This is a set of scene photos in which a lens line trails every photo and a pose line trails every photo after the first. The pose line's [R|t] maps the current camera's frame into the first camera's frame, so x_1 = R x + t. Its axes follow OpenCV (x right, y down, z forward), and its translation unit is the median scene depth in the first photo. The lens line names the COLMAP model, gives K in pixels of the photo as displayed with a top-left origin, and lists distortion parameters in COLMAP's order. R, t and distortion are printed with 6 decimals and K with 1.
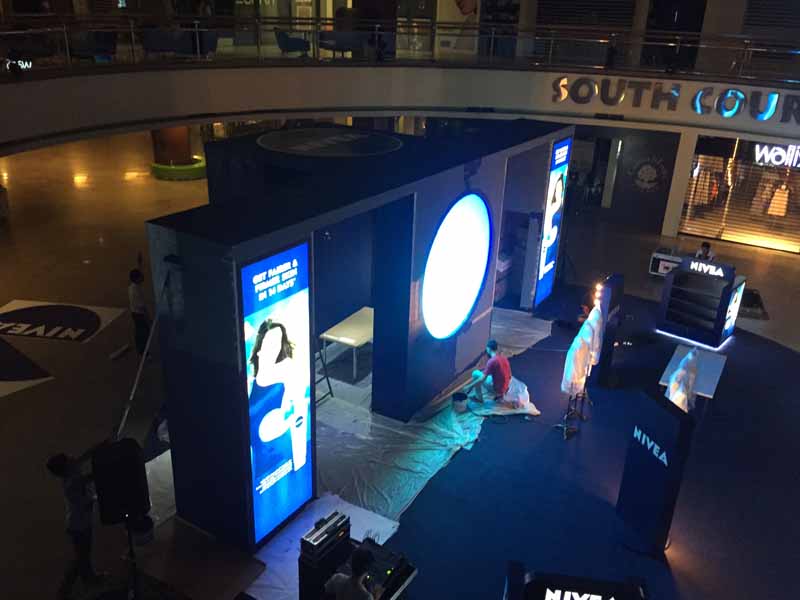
lens RADIAL K [[693.6, 0, 400.0], [0, 693.6, 300.0], [0, 0, 1]] dist [0.084563, -0.124704]
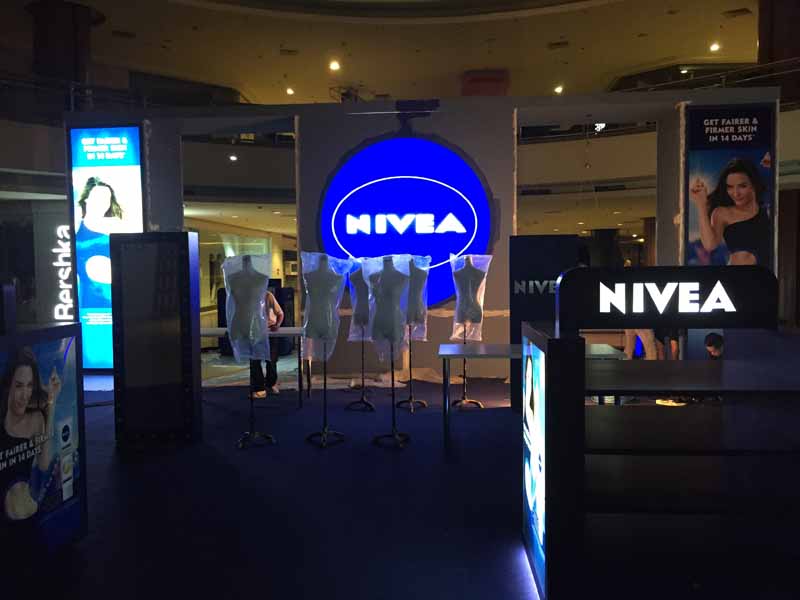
lens RADIAL K [[693.6, 0, 400.0], [0, 693.6, 300.0], [0, 0, 1]] dist [0.084563, -0.124704]
pose [[0.445935, 0.001210, -0.895065, 1.287261], [-0.325836, 0.931603, -0.161077, 0.276417], [0.833650, 0.363474, 0.415829, 1.000338]]
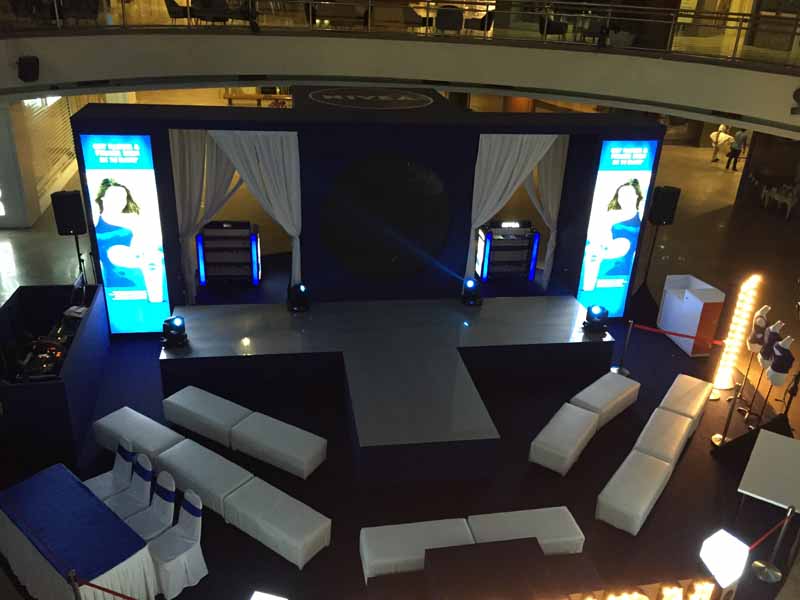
lens RADIAL K [[693.6, 0, 400.0], [0, 693.6, 300.0], [0, 0, 1]] dist [0.084563, -0.124704]
pose [[0.664244, 0.309491, -0.680438, 1.318257], [-0.312519, 0.941873, 0.123320, -0.104890], [0.679052, 0.130736, 0.722355, 0.361789]]
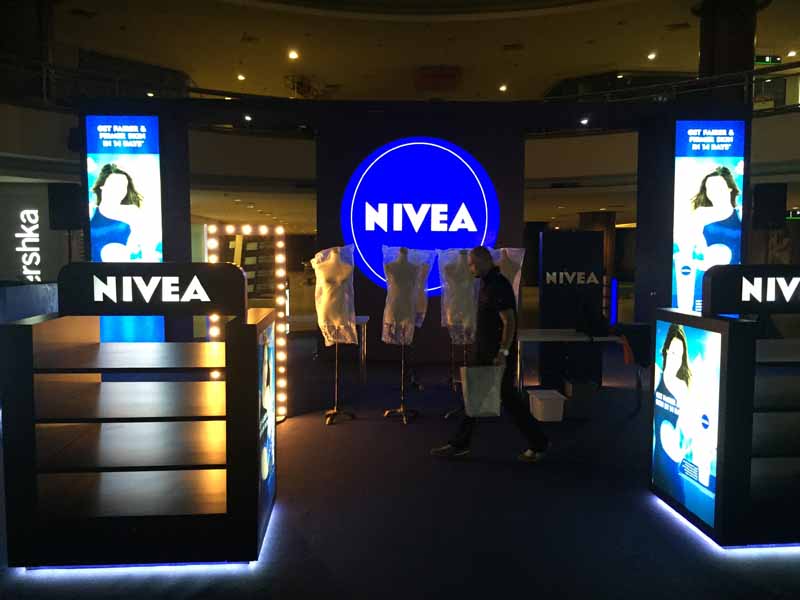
lens RADIAL K [[693.6, 0, 400.0], [0, 693.6, 300.0], [0, 0, 1]] dist [0.084563, -0.124704]
pose [[0.561867, 0.017906, -0.827033, 1.252769], [-0.306241, 0.933236, -0.187847, 0.357658], [0.768454, 0.358816, 0.529839, 0.790696]]
